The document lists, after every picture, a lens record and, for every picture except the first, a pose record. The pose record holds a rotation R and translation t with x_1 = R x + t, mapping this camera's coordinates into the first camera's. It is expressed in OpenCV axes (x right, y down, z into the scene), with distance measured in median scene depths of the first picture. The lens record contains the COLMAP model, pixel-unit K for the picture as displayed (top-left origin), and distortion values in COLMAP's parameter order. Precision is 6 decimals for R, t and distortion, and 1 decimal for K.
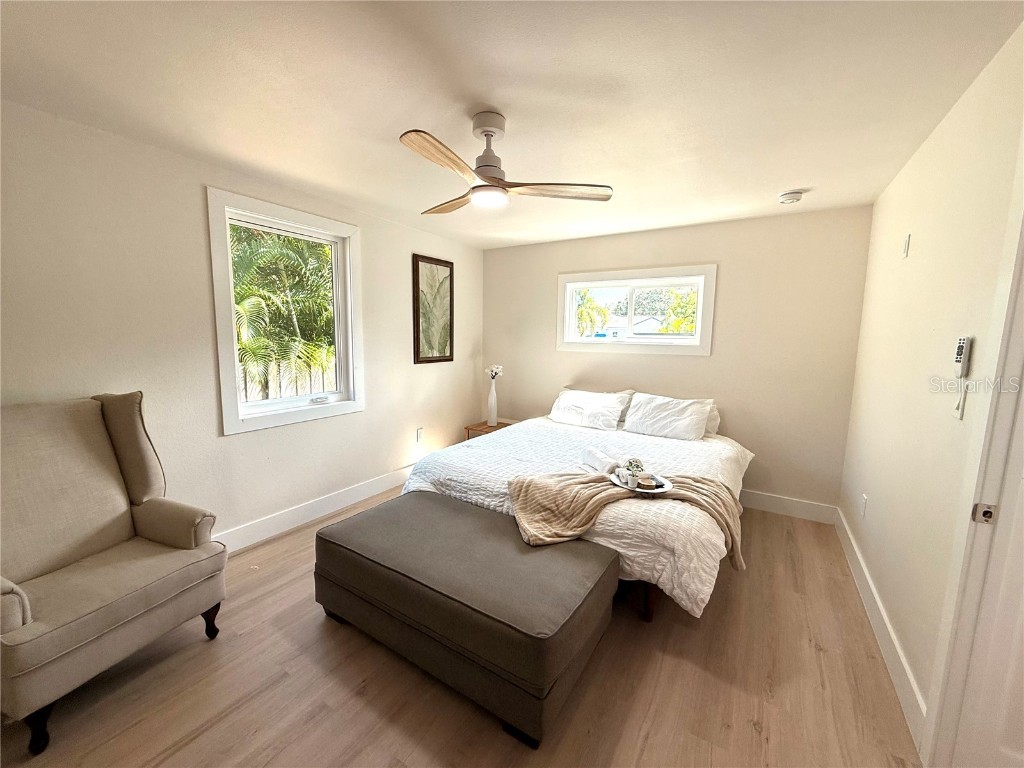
lens RADIAL K [[409.1, 0, 508.4], [0, 409.1, 382.0], [0, 0, 1]] dist [-0.001797, -0.000049]
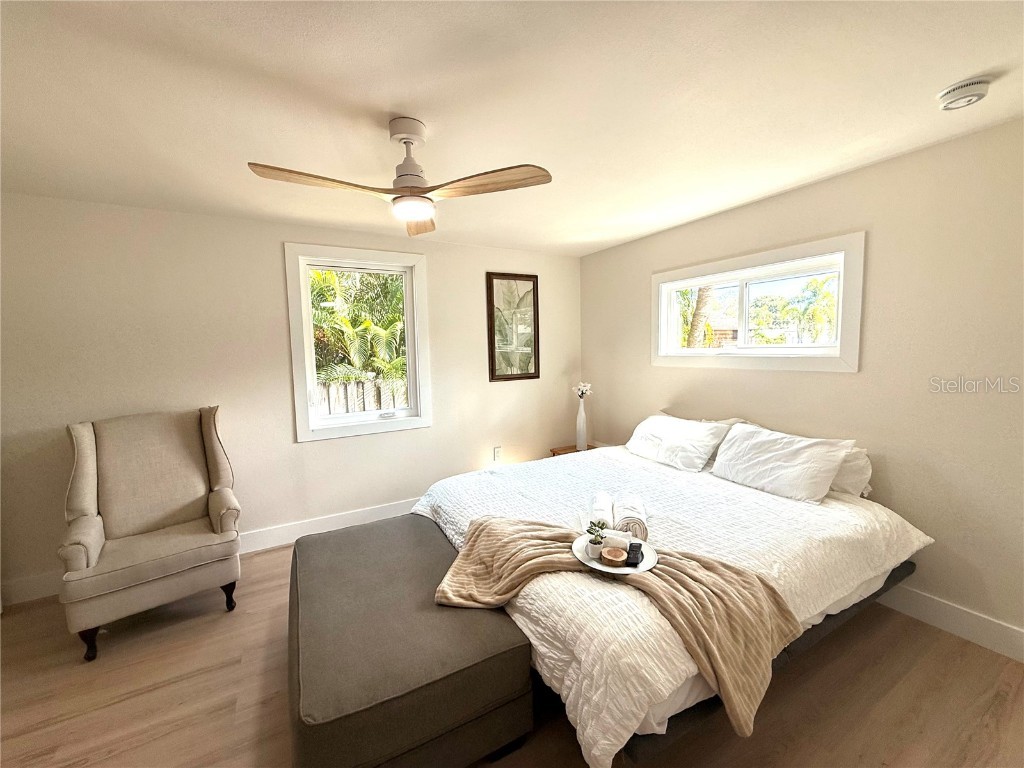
lens RADIAL K [[409.1, 0, 516.5], [0, 409.1, 381.7], [0, 0, 1]] dist [-0.001797, -0.000049]
pose [[0.877093, 0.004872, -0.480296, 0.574609], [-0.018946, 0.999521, -0.024459, -0.040716], [0.479947, 0.030553, 0.876765, 0.300001]]
